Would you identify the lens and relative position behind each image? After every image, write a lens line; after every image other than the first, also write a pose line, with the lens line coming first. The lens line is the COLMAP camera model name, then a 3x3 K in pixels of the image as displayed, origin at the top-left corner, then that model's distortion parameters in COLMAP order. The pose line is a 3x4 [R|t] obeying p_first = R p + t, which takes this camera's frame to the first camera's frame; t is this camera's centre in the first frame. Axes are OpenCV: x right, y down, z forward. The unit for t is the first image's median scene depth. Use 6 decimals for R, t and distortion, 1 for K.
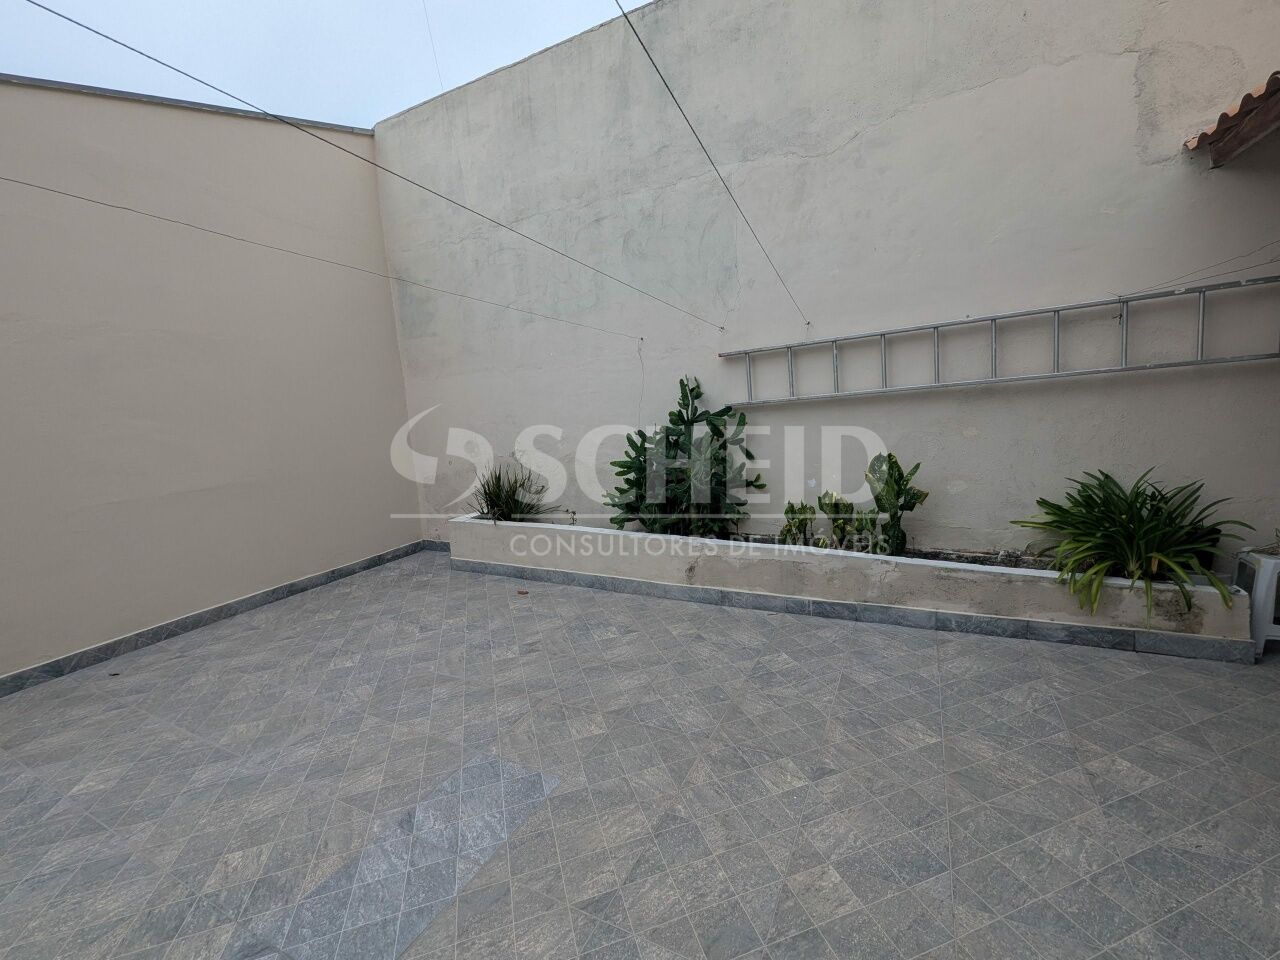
lens RADIAL K [[527.9, 0, 639.1], [0, 527.9, 496.7], [0, 0, 1]] dist [-0.000554, 0.000145]
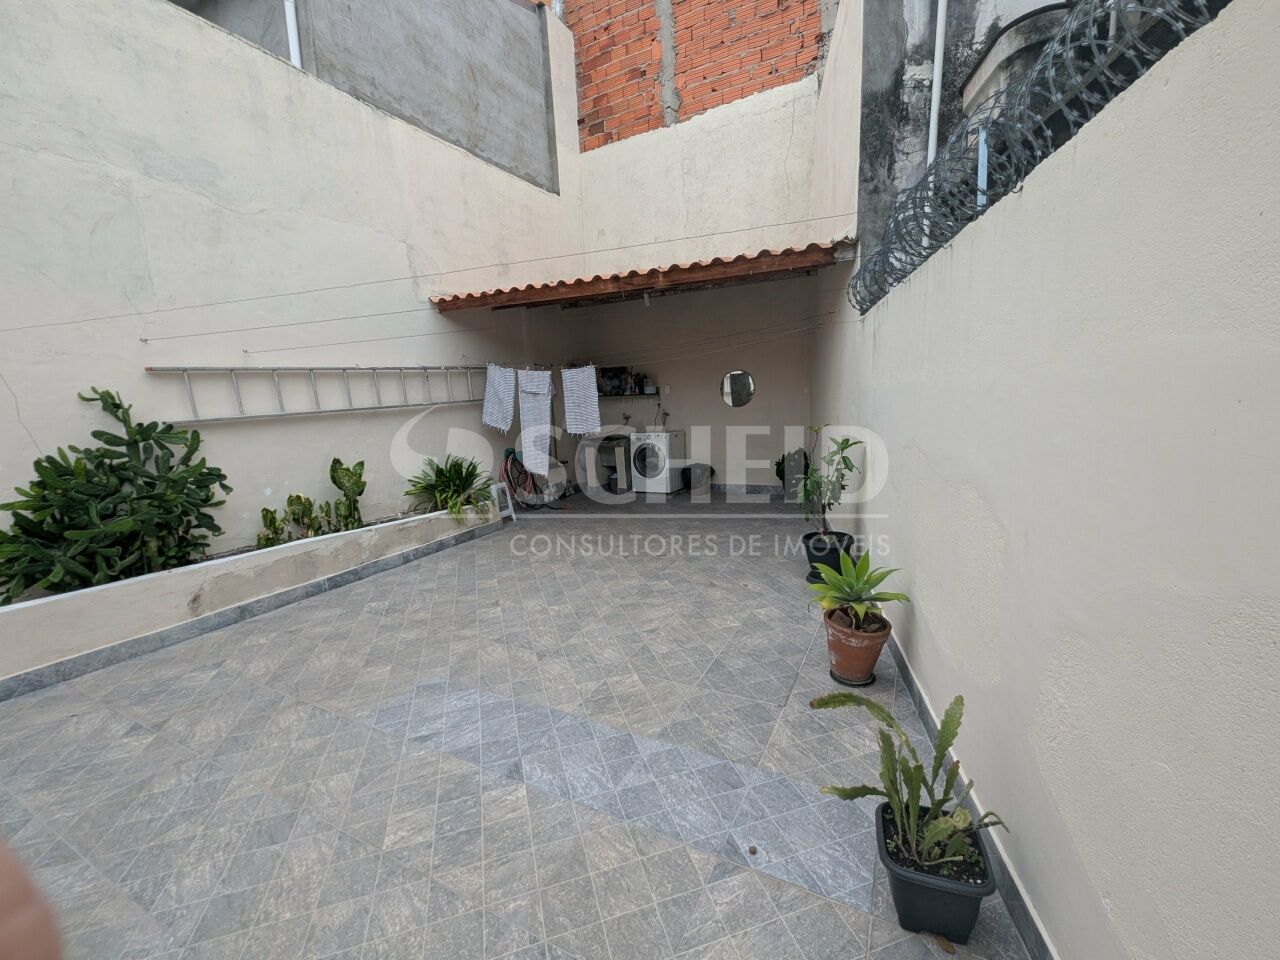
lens RADIAL K [[531.0, 0, 644.1], [0, 531.0, 490.4], [0, 0, 1]] dist [0.001465, 0.000503]
pose [[0.009901, -0.108853, 0.994009, -0.931945], [0.210412, 0.972028, 0.104350, 0.025777], [-0.977563, 0.208118, 0.032528, 0.207624]]
